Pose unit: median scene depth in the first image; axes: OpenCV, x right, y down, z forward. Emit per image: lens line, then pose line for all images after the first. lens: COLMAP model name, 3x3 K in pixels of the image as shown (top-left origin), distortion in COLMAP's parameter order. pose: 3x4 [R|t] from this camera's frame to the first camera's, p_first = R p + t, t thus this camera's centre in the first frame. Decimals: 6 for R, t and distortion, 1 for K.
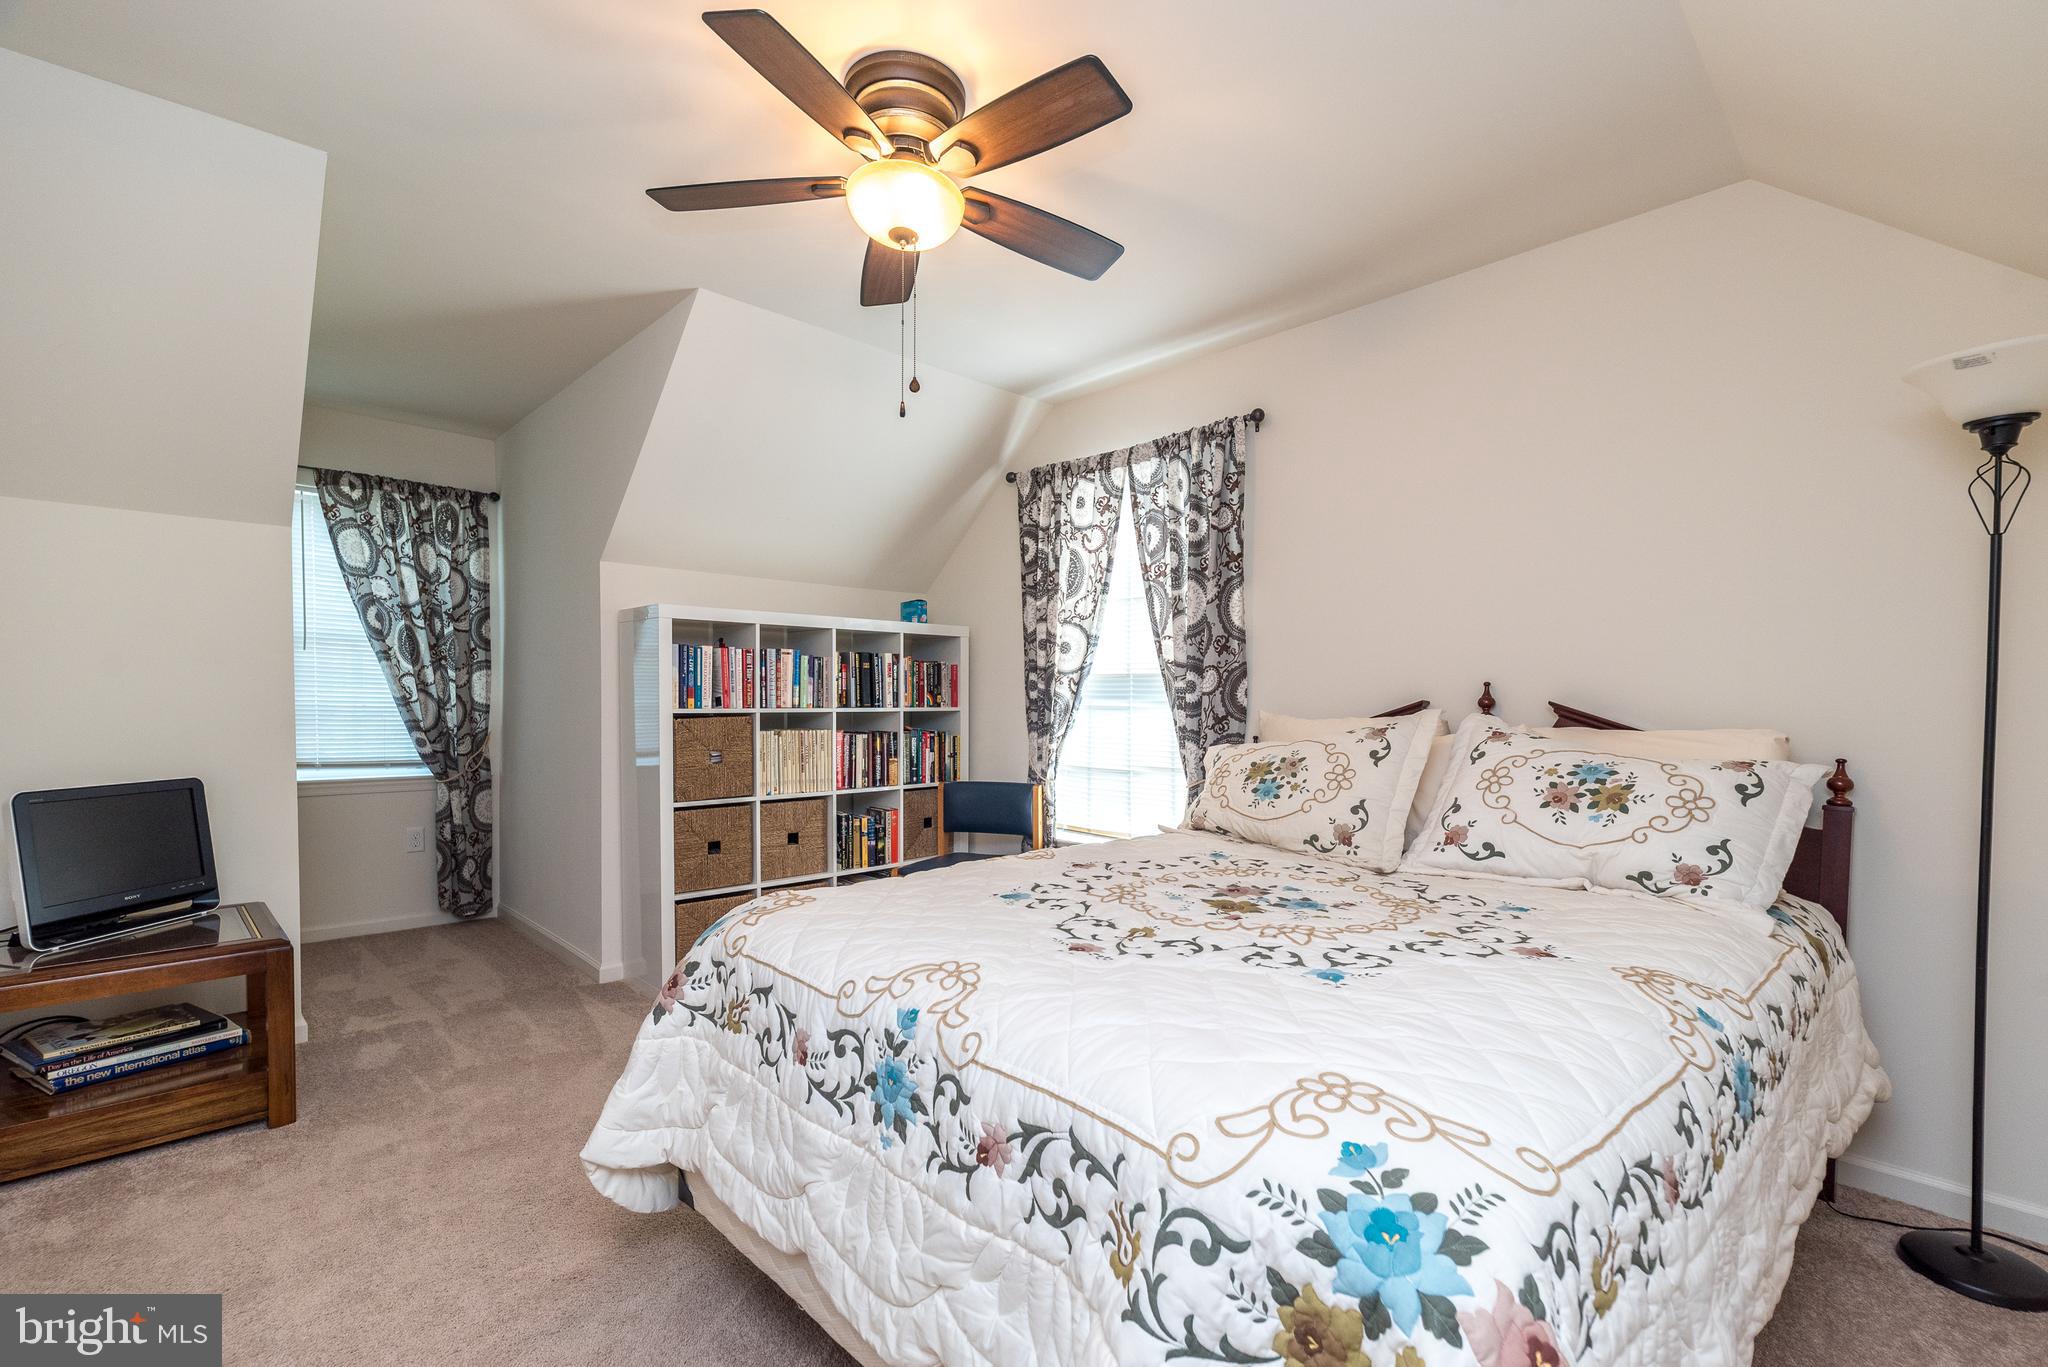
lens RADIAL K [[873.1, 0, 1027.4], [0, 873.1, 736.6], [0, 0, 1]] dist [0.001469, 0.000185]
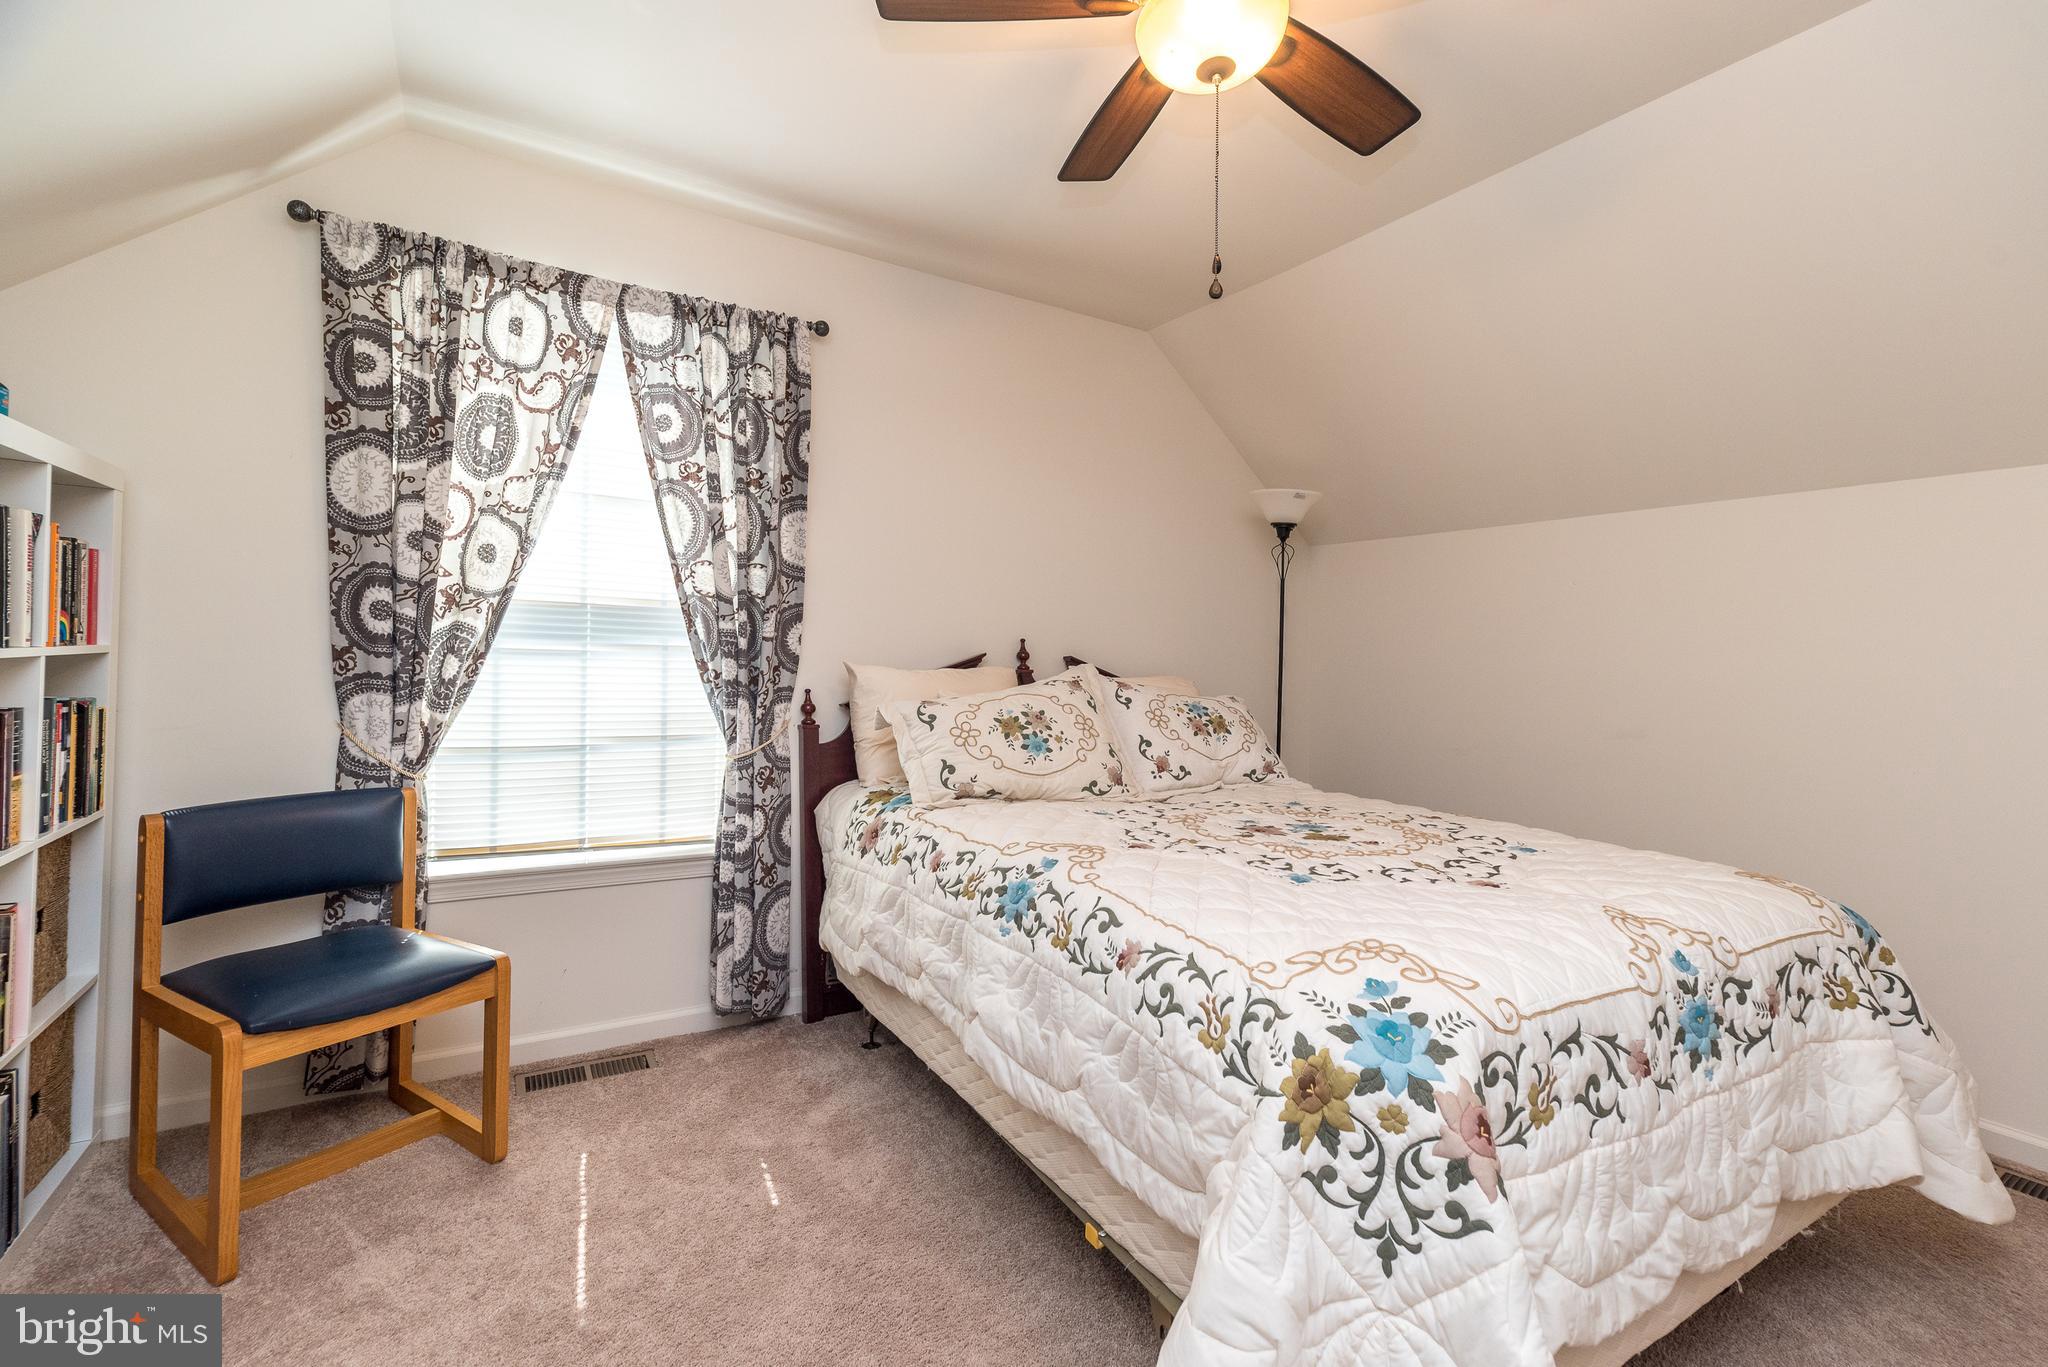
lens RADIAL K [[888.8, 0, 1018.9], [0, 888.8, 642.7], [0, 0, 1]] dist [0.000411, 0.000743]
pose [[0.241058, 0.013335, 0.970419, -0.496718], [0.008799, 0.999834, -0.015925, -0.027937], [-0.970471, 0.012378, 0.240900, 0.522254]]
